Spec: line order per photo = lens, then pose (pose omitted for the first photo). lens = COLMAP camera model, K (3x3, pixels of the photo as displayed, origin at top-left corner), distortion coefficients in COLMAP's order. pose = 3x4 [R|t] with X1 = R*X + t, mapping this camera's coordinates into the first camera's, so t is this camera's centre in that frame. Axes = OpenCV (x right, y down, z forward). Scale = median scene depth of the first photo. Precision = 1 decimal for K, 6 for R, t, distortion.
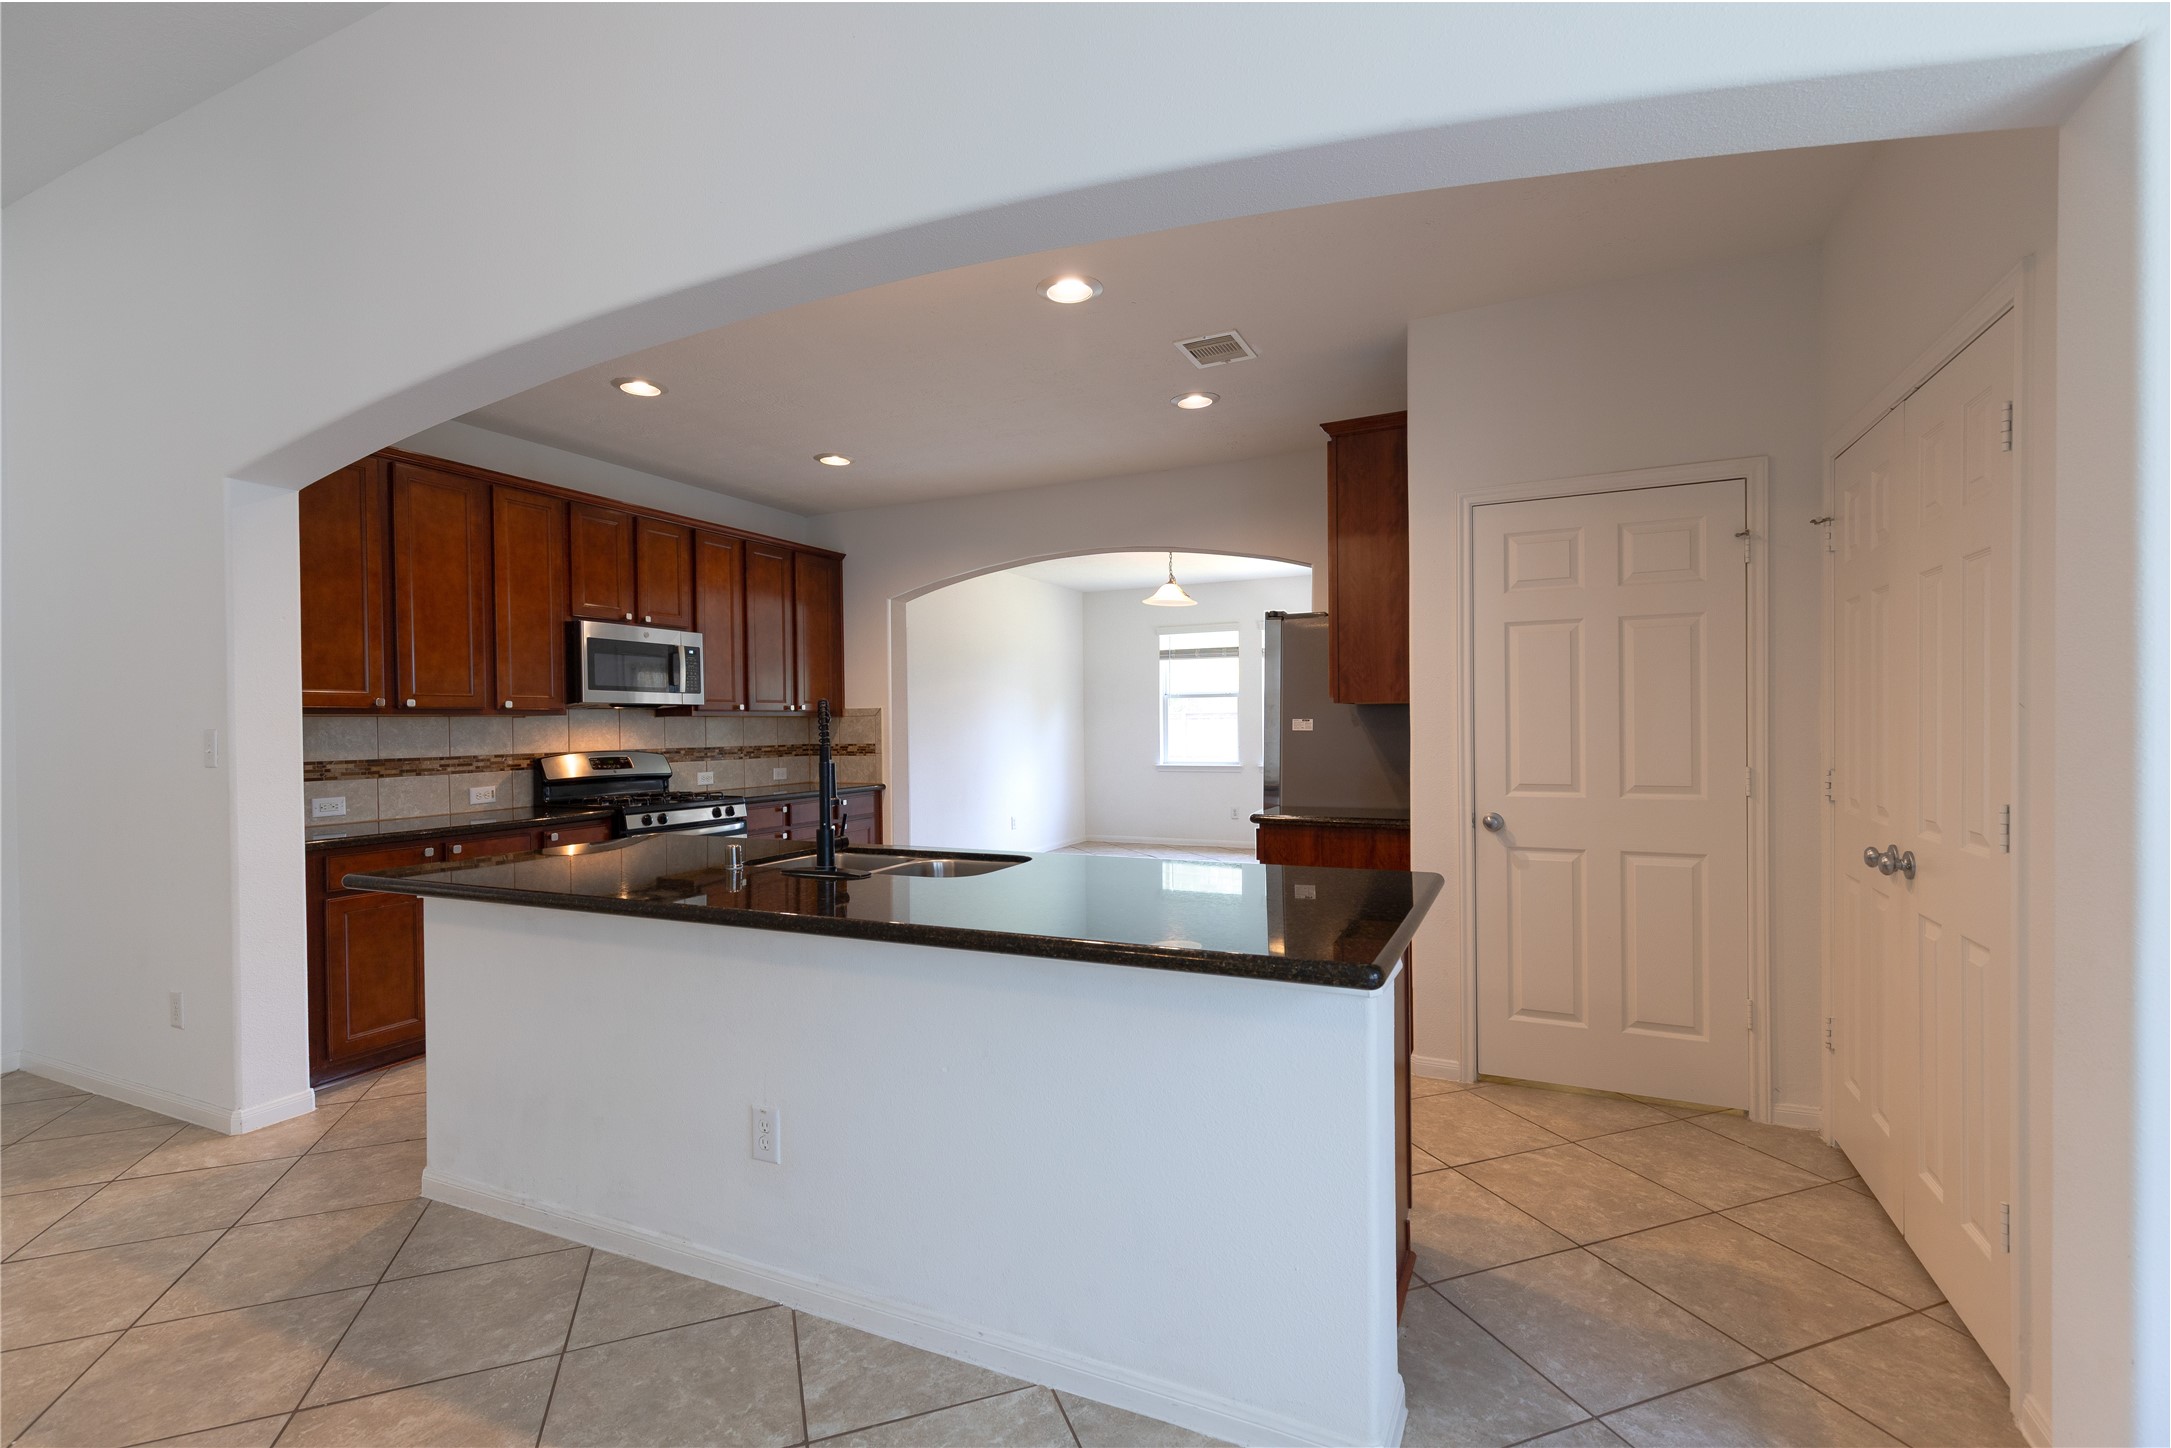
lens RADIAL K [[997.2, 0, 1062.9], [0, 997.2, 737.6], [0, 0, 1]] dist [0.005912, -0.001018]
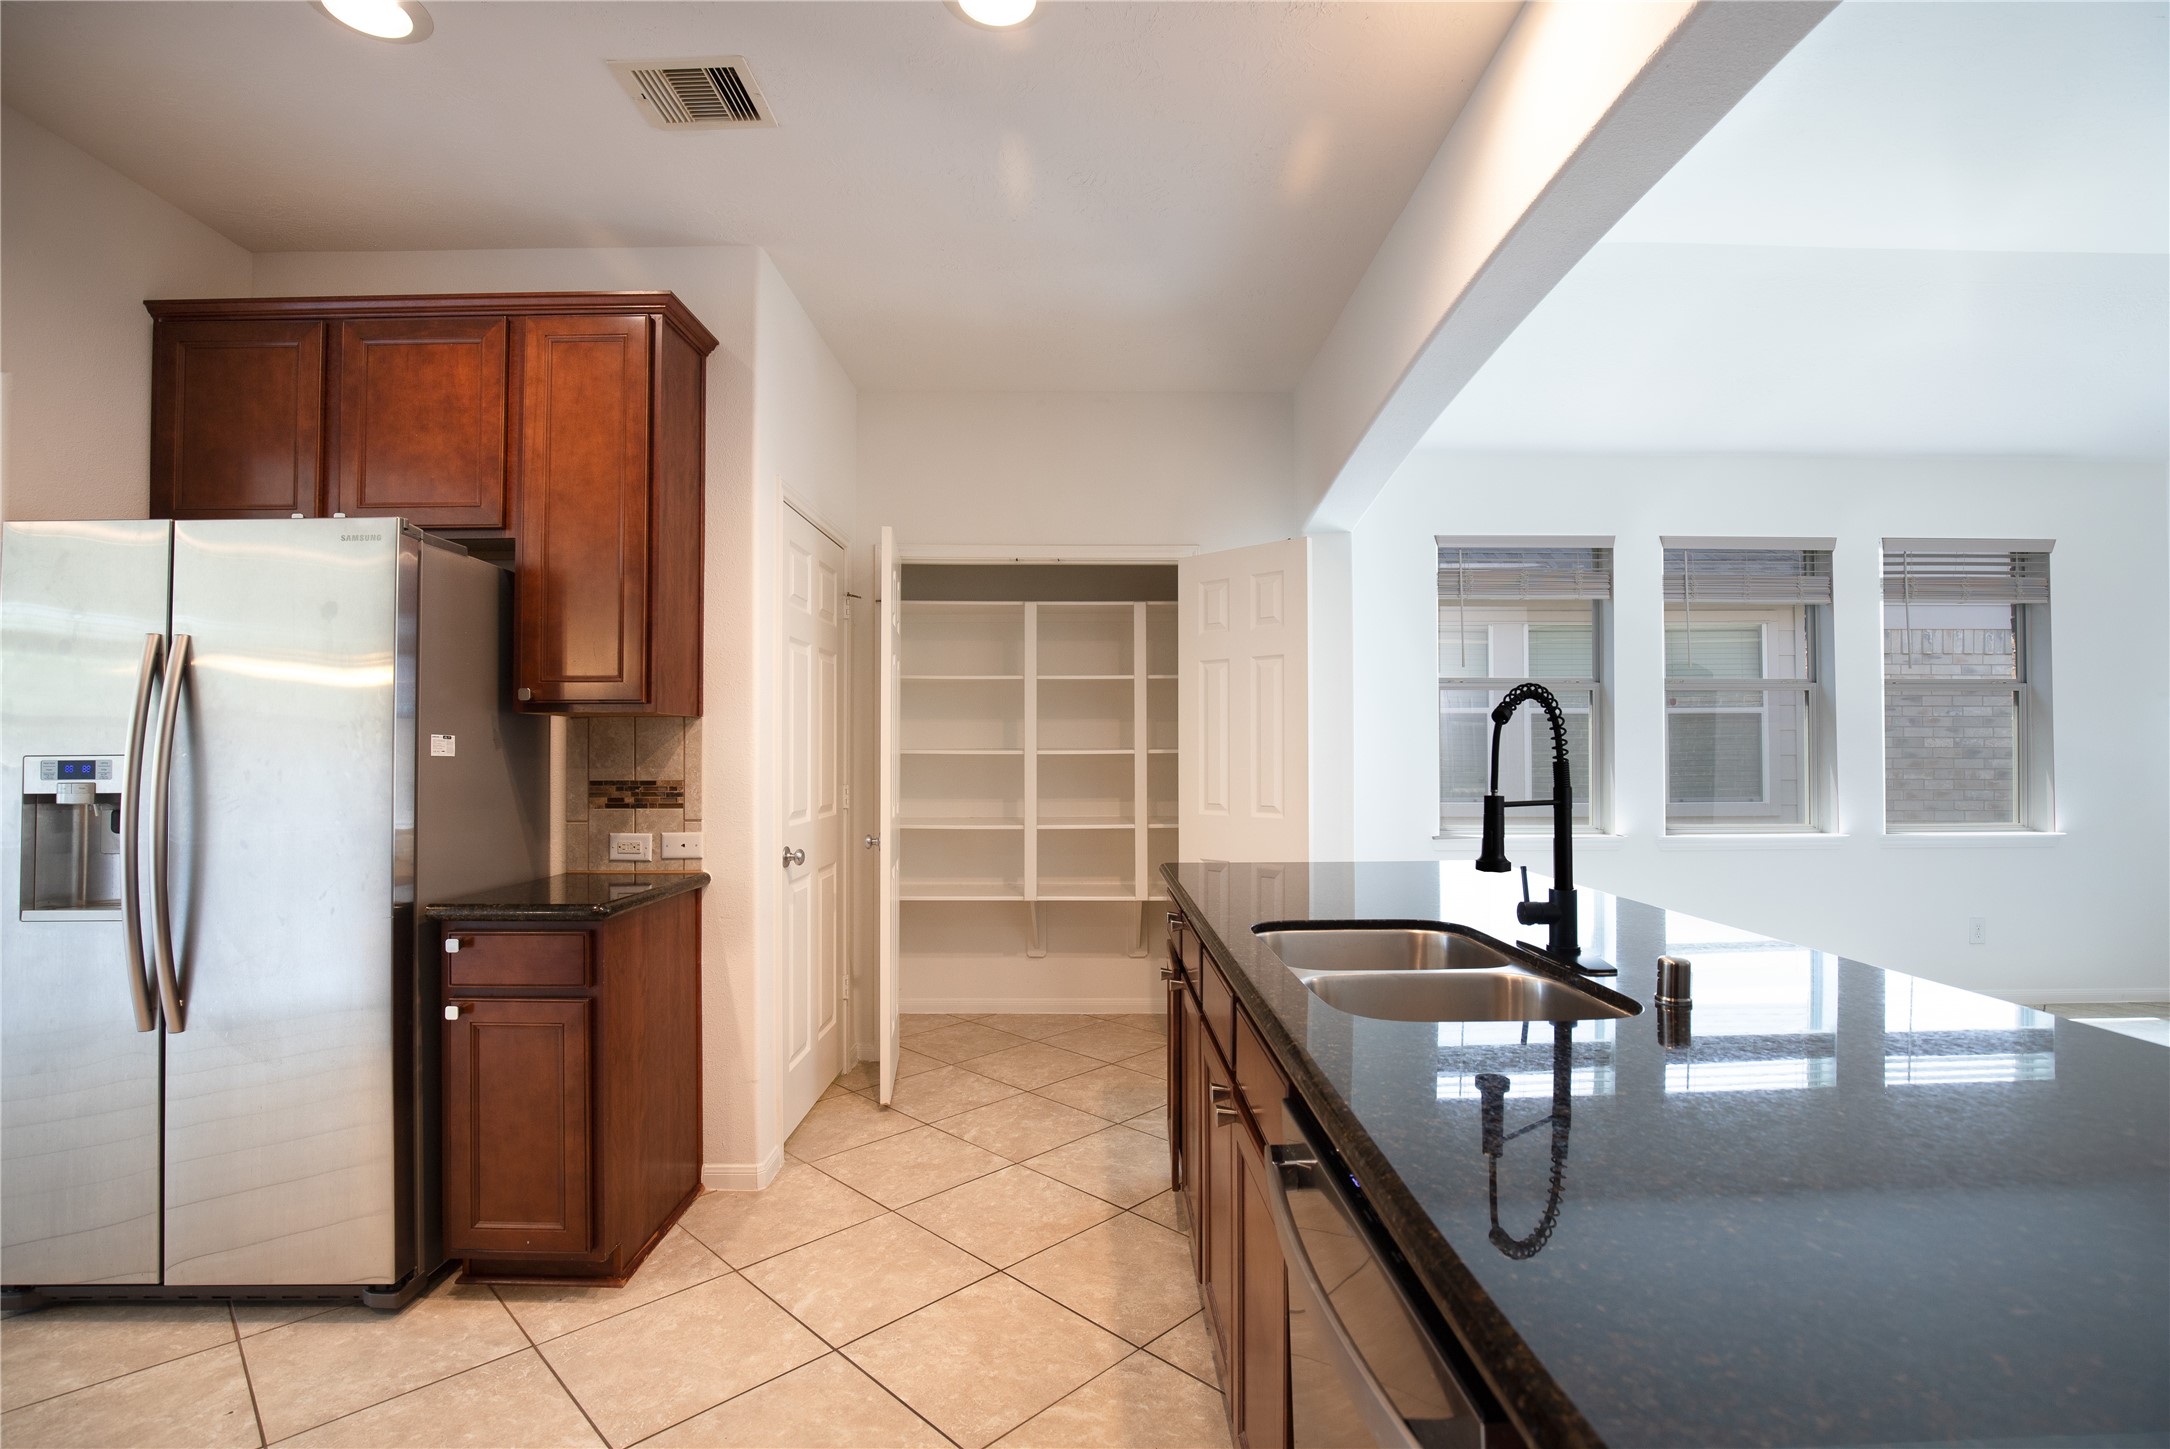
lens RADIAL K [[996.8, 0, 1098.1], [0, 996.8, 745.5], [0, 0, 1]] dist [0.005912, -0.001018]
pose [[-0.453002, 0.015132, 0.891381, -0.360707], [0.016432, 0.999828, -0.008622, -0.003049], [-0.891358, 0.010741, -0.453173, 0.833271]]
